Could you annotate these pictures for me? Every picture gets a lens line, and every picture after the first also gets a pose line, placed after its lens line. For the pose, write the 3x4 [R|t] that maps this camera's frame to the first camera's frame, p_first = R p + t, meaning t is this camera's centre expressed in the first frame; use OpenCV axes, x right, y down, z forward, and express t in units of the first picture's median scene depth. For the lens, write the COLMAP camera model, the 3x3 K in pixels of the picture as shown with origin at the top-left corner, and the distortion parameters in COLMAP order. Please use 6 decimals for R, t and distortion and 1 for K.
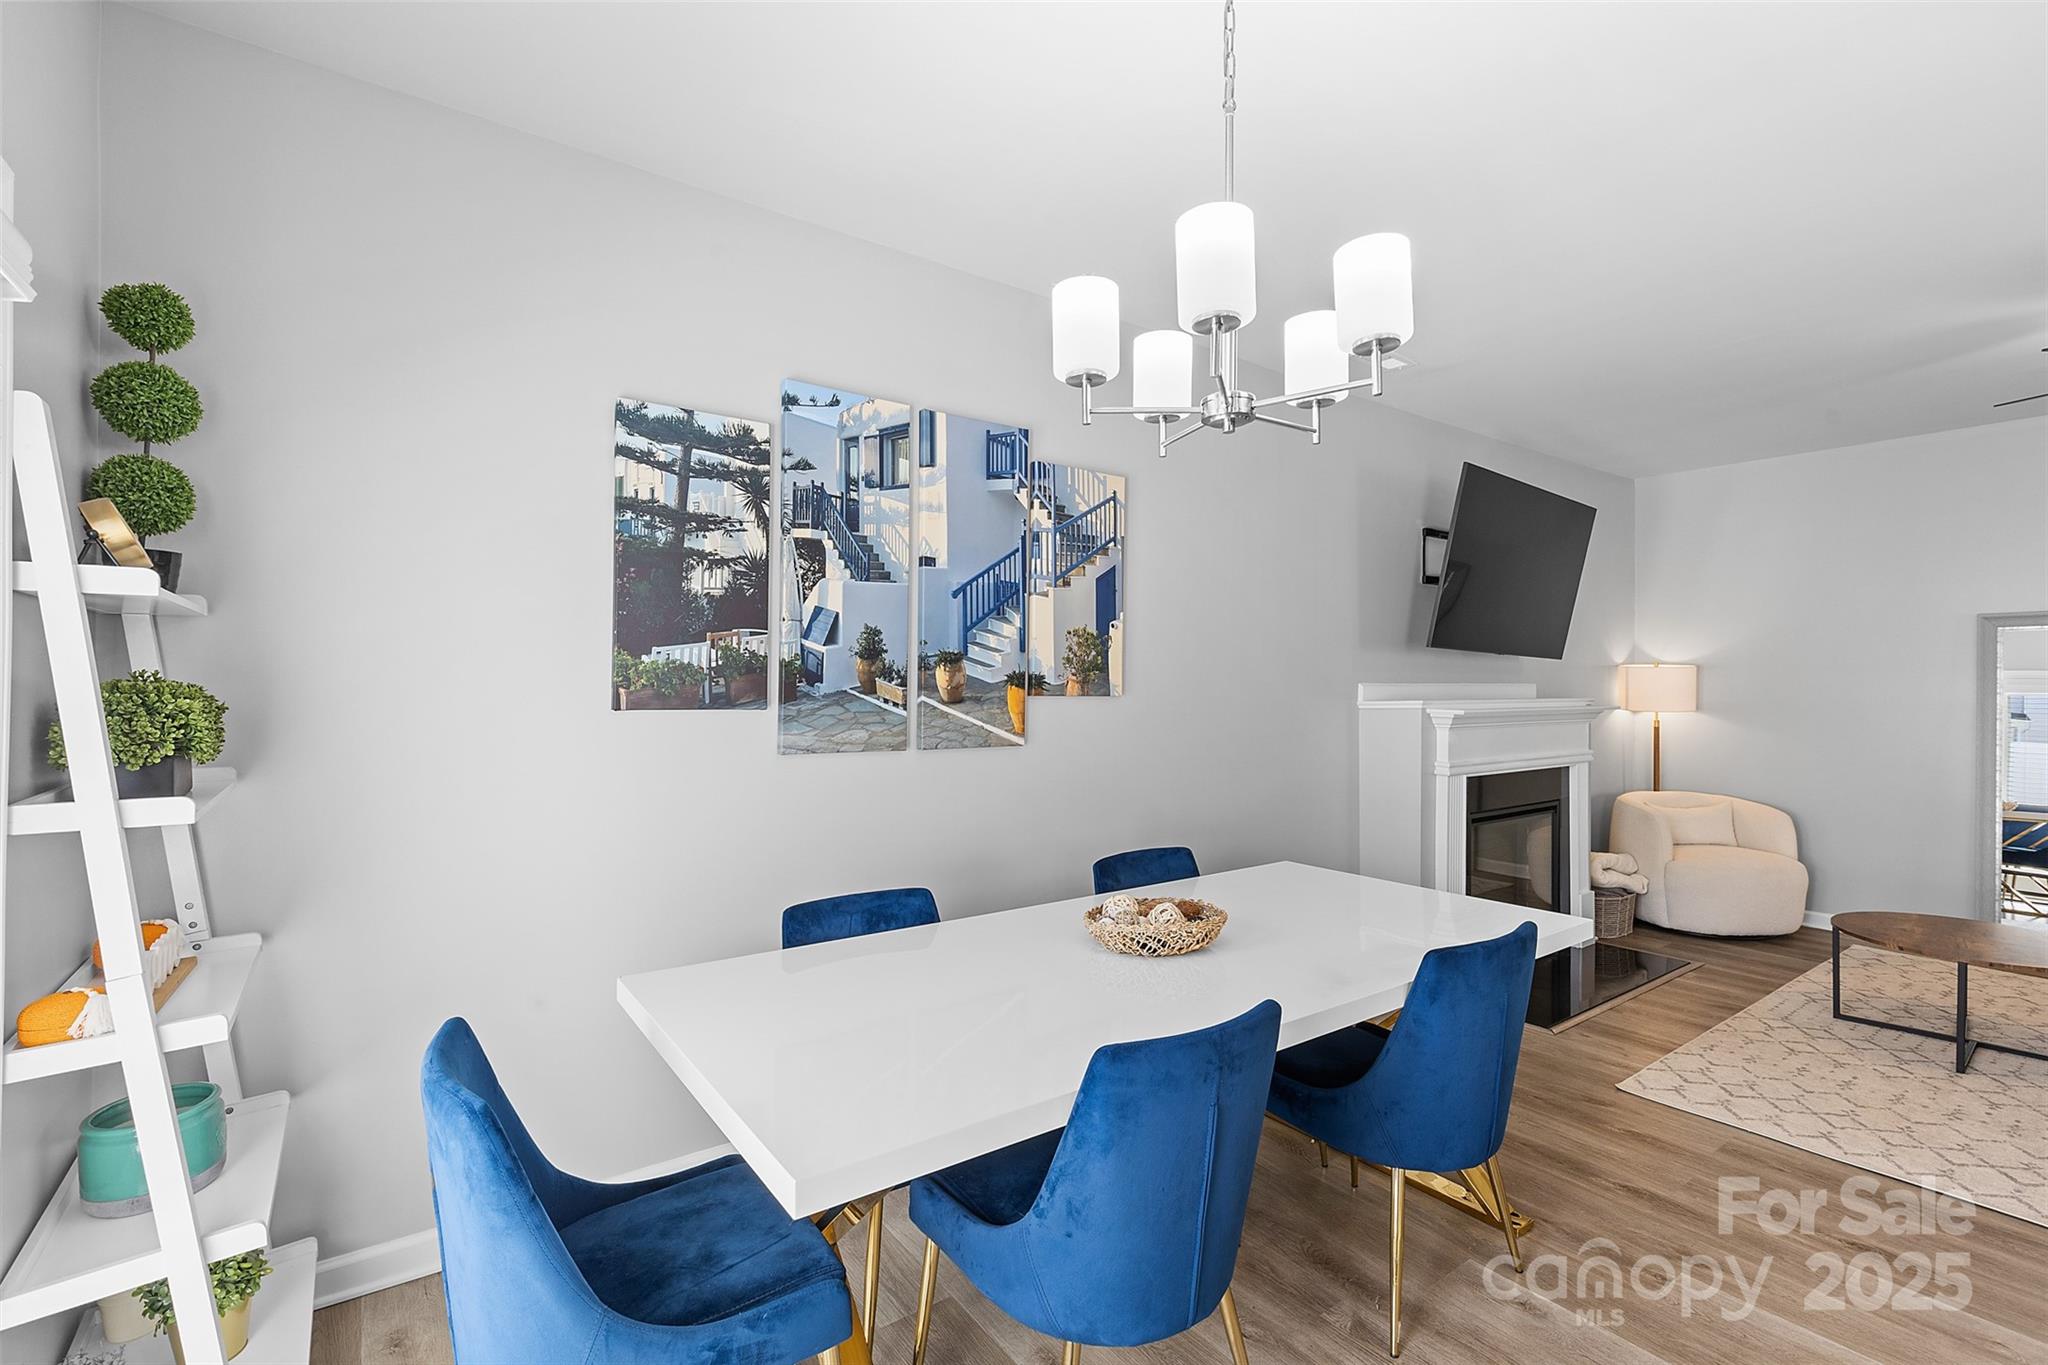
lens RADIAL K [[921.0, 0, 1025.3], [0, 921.0, 683.1], [0, 0, 1]] dist [-0.002879, -0.000526]
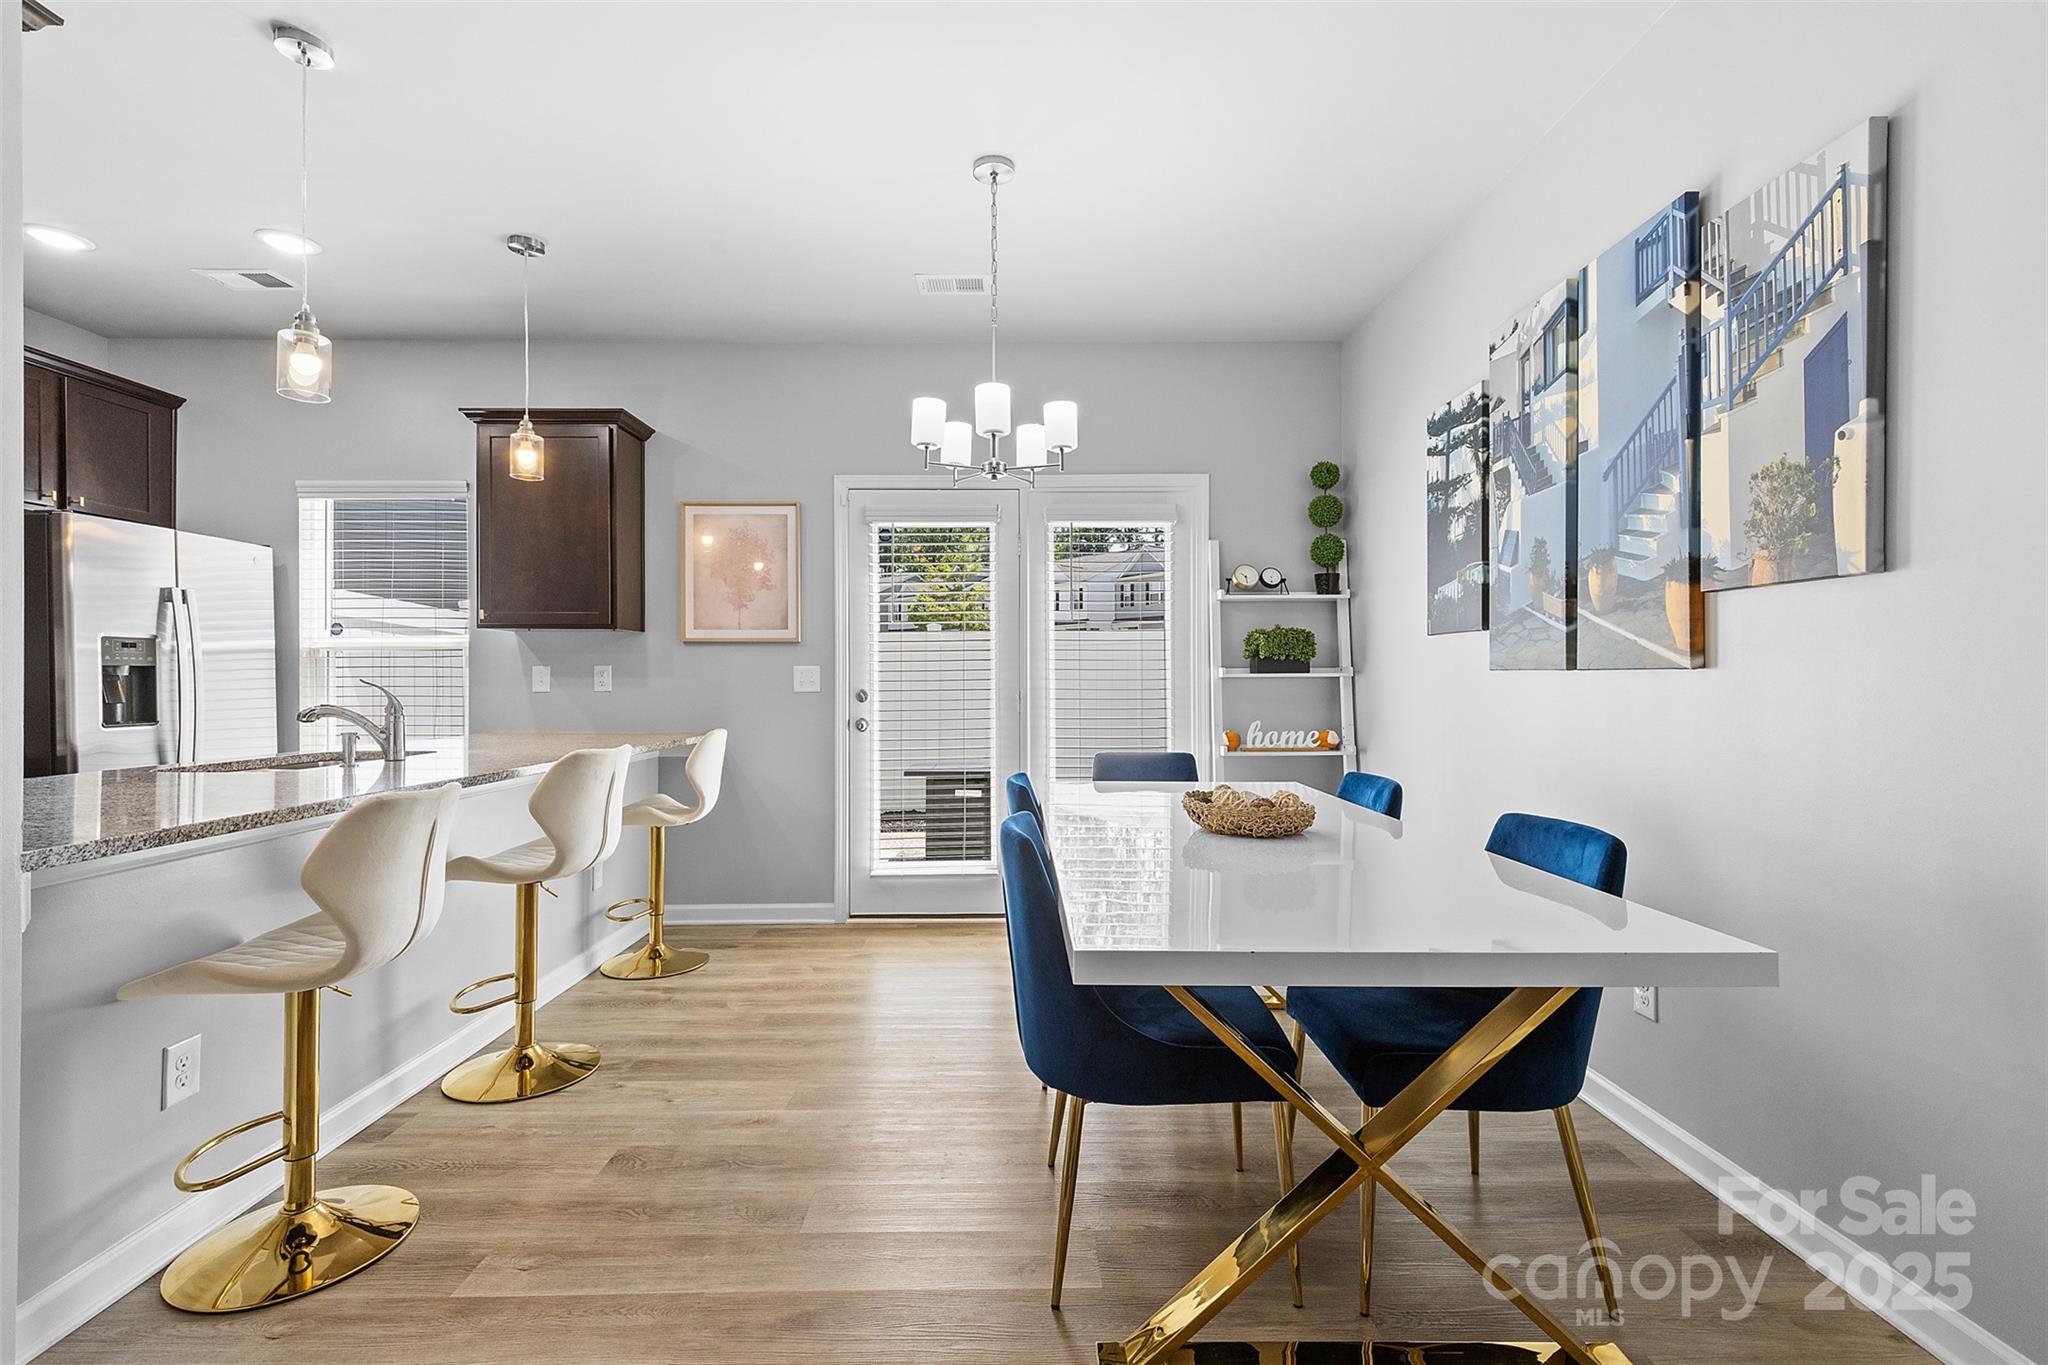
lens RADIAL K [[921.0, 0, 1032.8], [0, 921.0, 682.2], [0, 0, 1]] dist [-0.002879, -0.000526]
pose [[-0.568649, -0.002027, -0.822578, 0.825522], [-0.000891, 0.999998, -0.001848, 0.080432], [0.822580, -0.000318, -0.568649, 1.003619]]
